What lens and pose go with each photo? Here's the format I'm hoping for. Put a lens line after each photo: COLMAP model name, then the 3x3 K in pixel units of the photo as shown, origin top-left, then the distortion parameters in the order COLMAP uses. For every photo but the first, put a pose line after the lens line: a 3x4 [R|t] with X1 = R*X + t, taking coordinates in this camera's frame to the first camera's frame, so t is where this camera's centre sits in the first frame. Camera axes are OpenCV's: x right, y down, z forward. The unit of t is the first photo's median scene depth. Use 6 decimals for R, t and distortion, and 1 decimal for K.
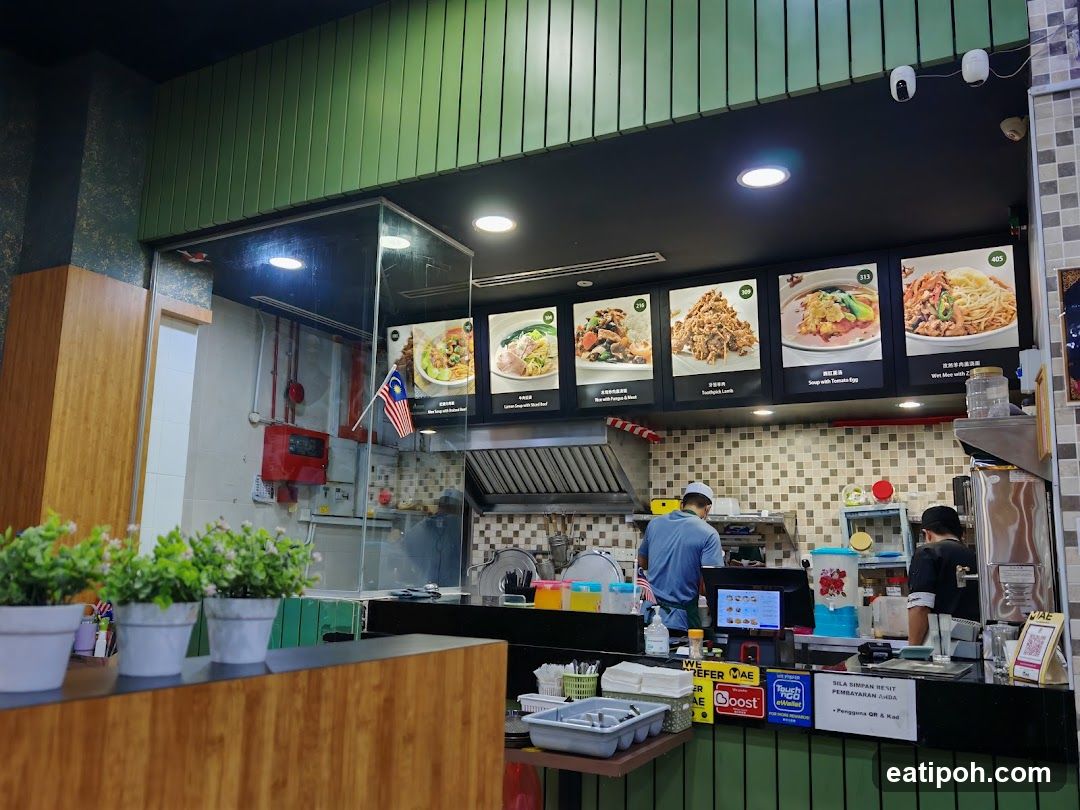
lens RADIAL K [[868.1, 0, 541.3], [0, 868.1, 408.3], [0, 0, 1]] dist [0.002667, -0.002727]
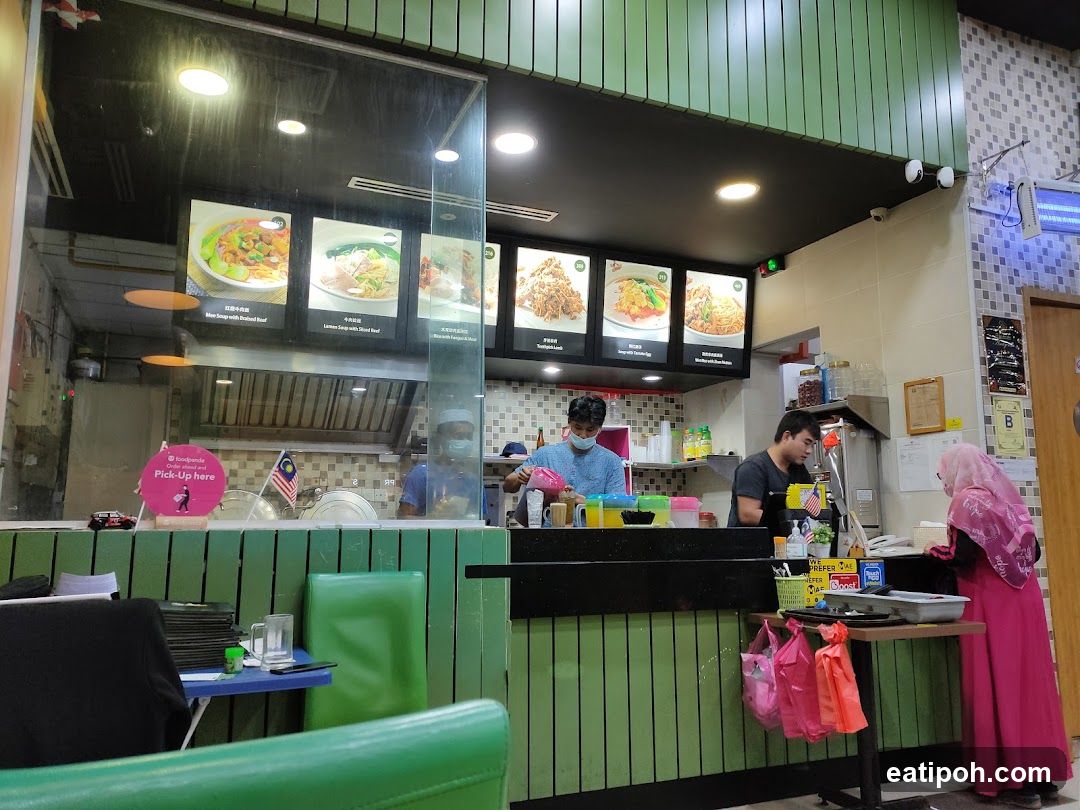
lens RADIAL K [[821.8, 0, 542.7], [0, 821.8, 397.4], [0, 0, 1]] dist [0.087748, 0.000953]
pose [[0.592561, 0.095553, 0.799838, -0.652589], [-0.112979, 0.992983, -0.034927, 0.084453], [-0.797563, -0.069669, 0.599199, 0.360699]]
